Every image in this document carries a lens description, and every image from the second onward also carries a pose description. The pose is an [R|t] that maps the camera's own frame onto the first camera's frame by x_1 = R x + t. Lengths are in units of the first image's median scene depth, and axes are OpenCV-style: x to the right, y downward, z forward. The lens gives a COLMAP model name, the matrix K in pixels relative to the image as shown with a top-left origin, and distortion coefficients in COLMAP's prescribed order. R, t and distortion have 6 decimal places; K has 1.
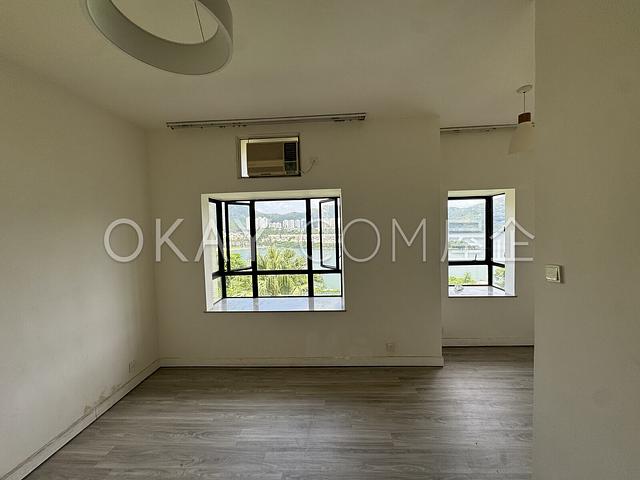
lens RADIAL K [[256.9, 0, 320.0], [0, 256.9, 240.0], [0, 0, 1]] dist [0.000313, 0.000022]
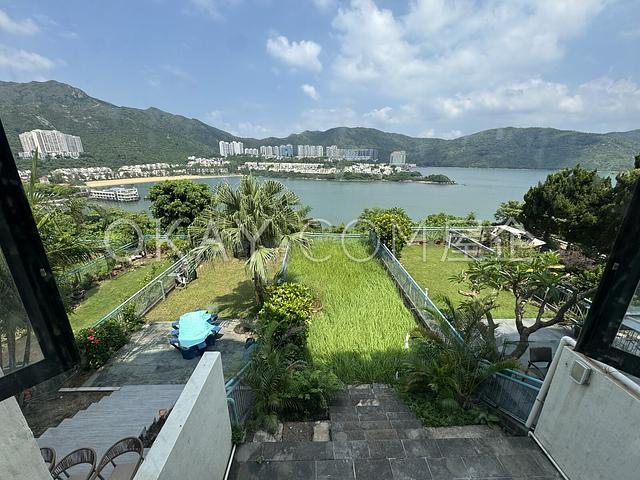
lens RADIAL K [[256.9, 0, 320.0], [0, 256.9, 240.0], [0, 0, 1]] dist [0.000313, 0.000022]
pose [[0.996733, 0.008079, 0.080361, -0.048562], [-0.028957, 0.964585, 0.262178, 0.004366], [-0.075397, -0.263649, 0.961668, 0.289441]]
